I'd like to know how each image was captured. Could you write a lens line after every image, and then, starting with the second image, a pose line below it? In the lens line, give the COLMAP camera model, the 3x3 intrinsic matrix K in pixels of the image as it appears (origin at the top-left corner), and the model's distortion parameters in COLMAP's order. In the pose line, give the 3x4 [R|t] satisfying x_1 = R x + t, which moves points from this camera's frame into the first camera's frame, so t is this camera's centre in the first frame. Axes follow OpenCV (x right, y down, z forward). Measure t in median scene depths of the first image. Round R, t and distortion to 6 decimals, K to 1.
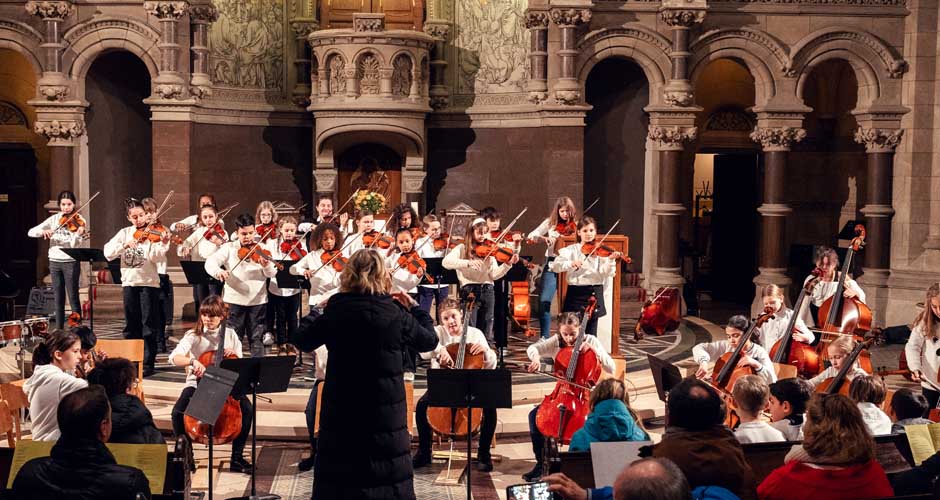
lens RADIAL K [[1129.5, 0, 430.9], [0, 1129.5, 253.4], [0, 0, 1]] dist [-0.005289, 0.009656]
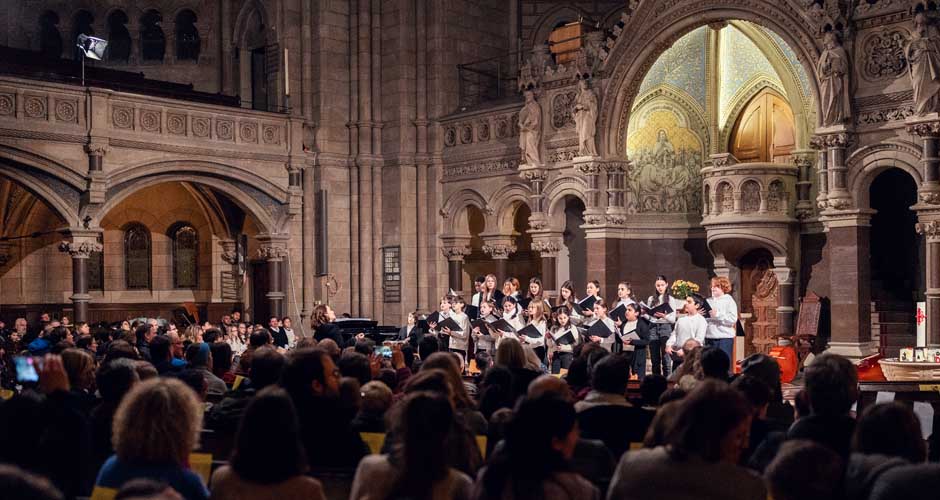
lens RADIAL K [[1017.1, 0, 469.3], [0, 1017.1, 294.1], [0, 0, 1]] dist [-0.005745, 0.001703]
pose [[0.665168, -0.008923, -0.746640, 0.651993], [-0.046842, 0.997461, -0.053650, 0.038936], [0.745223, 0.070661, 0.663061, -0.042697]]
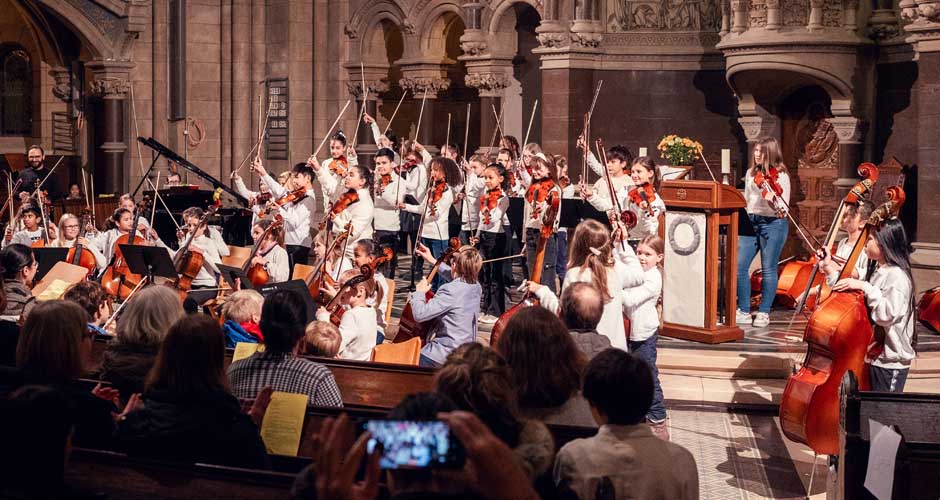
lens RADIAL K [[1211.9, 0, 370.0], [0, 1211.9, 185.3], [0, 0, 1]] dist [-0.000571, -0.014761]
pose [[0.580893, 0.030844, -0.813395, 0.527965], [-0.064670, 0.997872, -0.008346, 0.006307], [0.811407, 0.057450, 0.581652, 0.225187]]
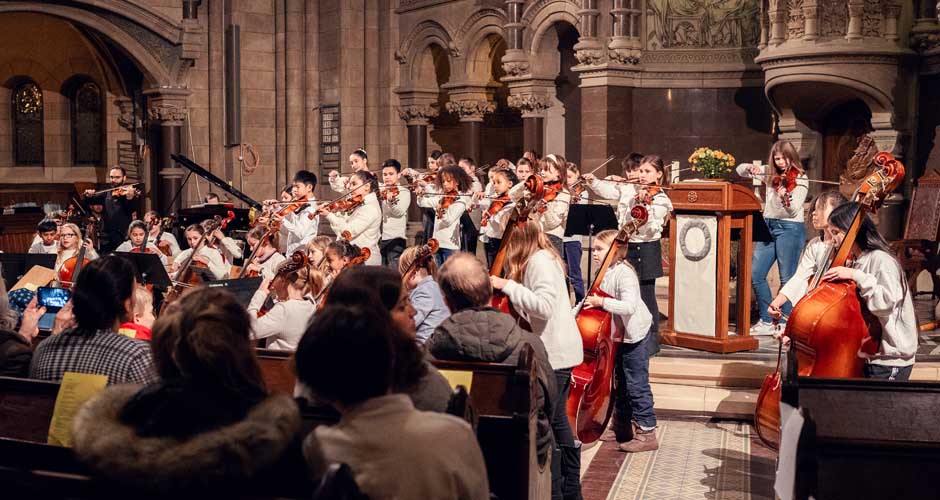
lens RADIAL K [[1129.5, 0, 430.9], [0, 1129.5, 253.4], [0, 0, 1]] dist [-0.005289, 0.009656]
pose [[0.549934, 0.047535, -0.833854, 0.504388], [-0.063329, 0.997878, 0.015119, 0.023503], [0.832803, 0.044493, 0.551778, 0.311801]]
